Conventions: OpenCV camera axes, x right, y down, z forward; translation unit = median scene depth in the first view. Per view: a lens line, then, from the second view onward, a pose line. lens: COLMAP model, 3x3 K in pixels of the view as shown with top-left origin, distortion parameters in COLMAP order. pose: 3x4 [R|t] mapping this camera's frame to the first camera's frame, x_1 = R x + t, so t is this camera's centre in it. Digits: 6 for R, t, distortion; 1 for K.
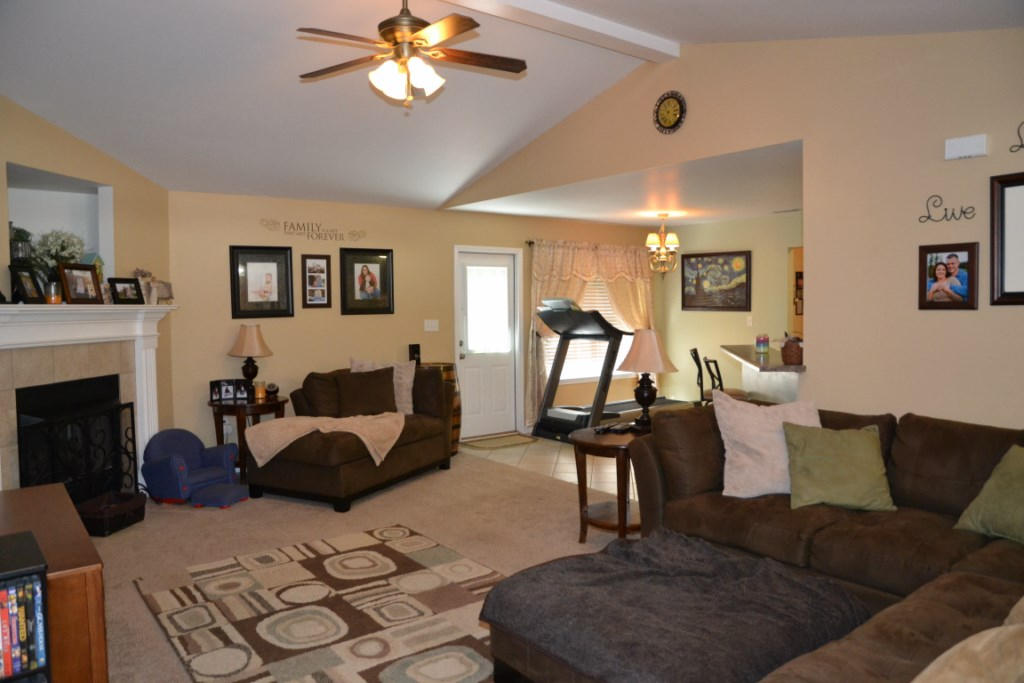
lens RADIAL K [[721.7, 0, 511.6], [0, 721.7, 342.9], [0, 0, 1]] dist [-0.114960, 0.087402]
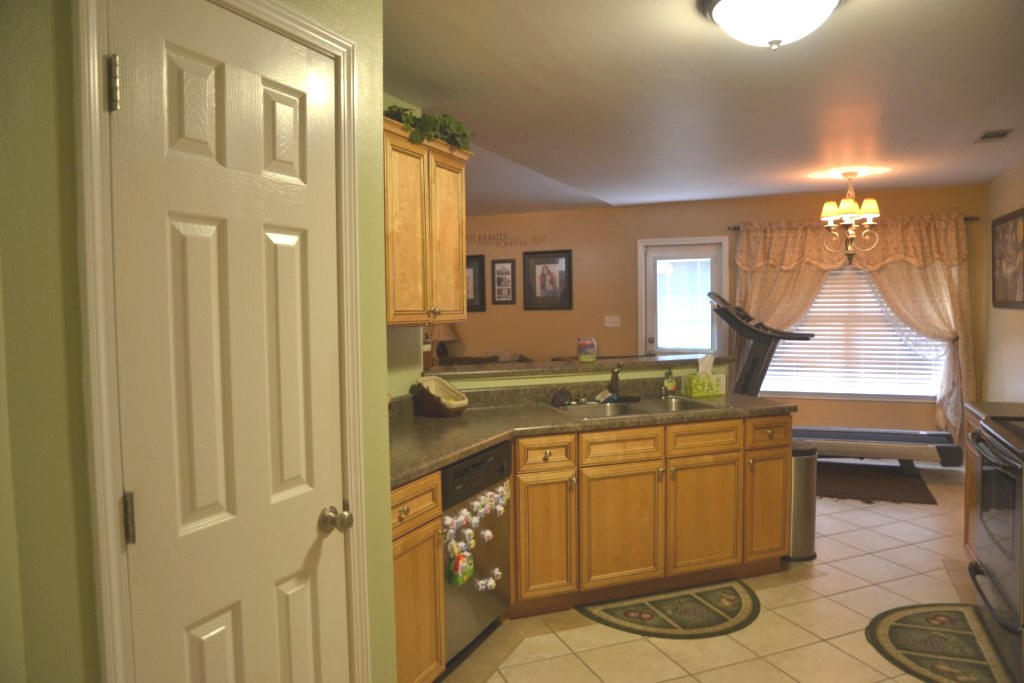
lens RADIAL K [[721.7, 0, 512.8], [0, 721.7, 338.9], [0, 0, 1]] dist [-0.114960, 0.087402]
pose [[0.478415, 0.040958, -0.877178, 0.765945], [-0.038755, 0.998923, 0.025506, -0.021543], [0.877278, 0.021792, 0.479487, 0.422343]]
